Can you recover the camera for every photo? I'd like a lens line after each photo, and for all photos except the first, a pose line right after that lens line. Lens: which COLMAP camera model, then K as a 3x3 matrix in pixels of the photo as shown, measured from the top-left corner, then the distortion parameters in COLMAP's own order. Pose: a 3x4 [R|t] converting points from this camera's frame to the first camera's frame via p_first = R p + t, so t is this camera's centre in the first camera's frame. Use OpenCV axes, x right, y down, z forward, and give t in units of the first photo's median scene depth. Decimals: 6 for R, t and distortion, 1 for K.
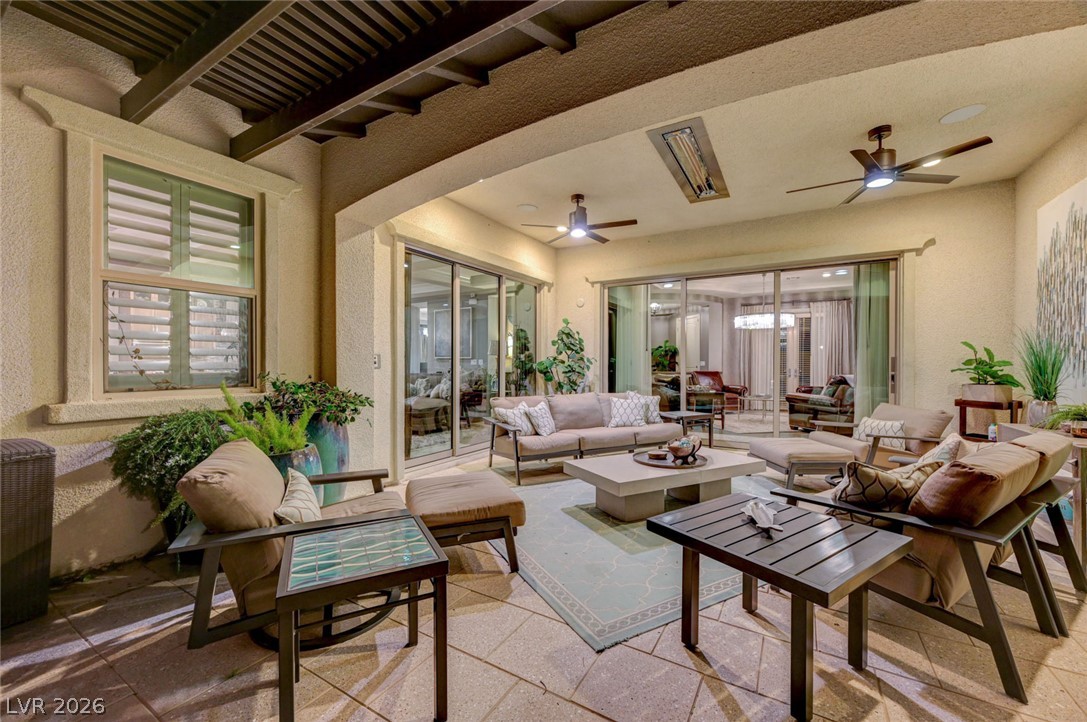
lens RADIAL K [[426.0, 0, 544.2], [0, 426.0, 363.4], [0, 0, 1]] dist [0.002149, -0.000032]
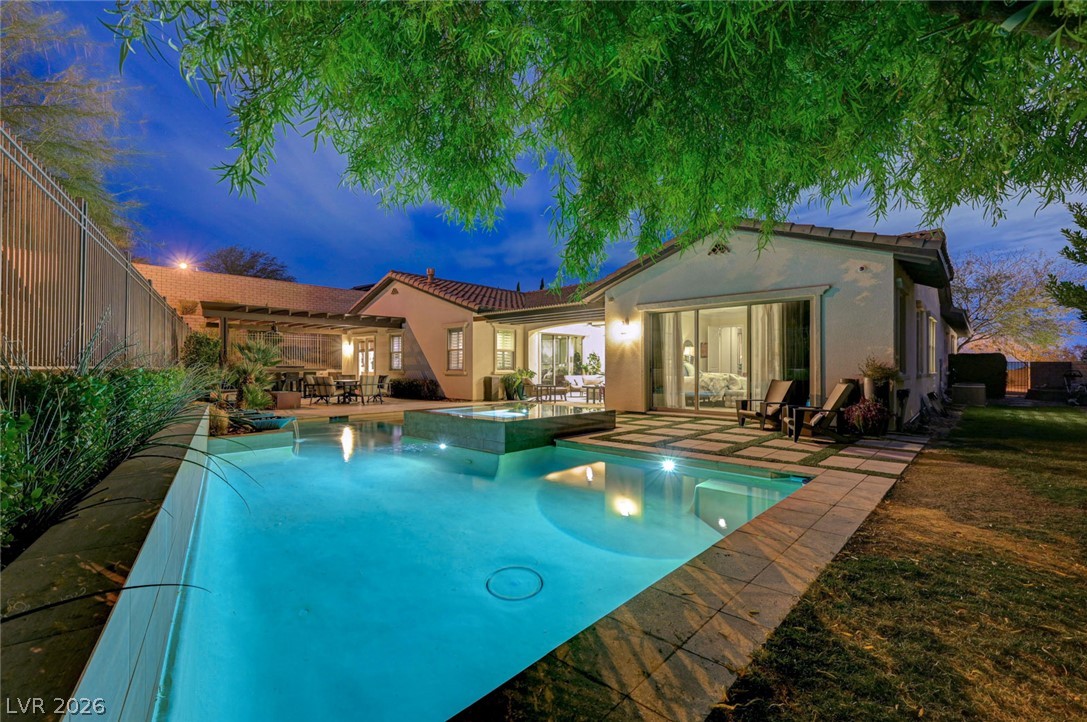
lens RADIAL K [[468.4, 0, 542.0], [0, 468.4, 361.2], [0, 0, 1]] dist [-0.000003, 0.000000]
pose [[0.977292, -0.004852, -0.211842, 0.378090], [0.002048, 0.999907, -0.013451, 0.015148], [0.211888, 0.012712, 0.977211, -2.078118]]
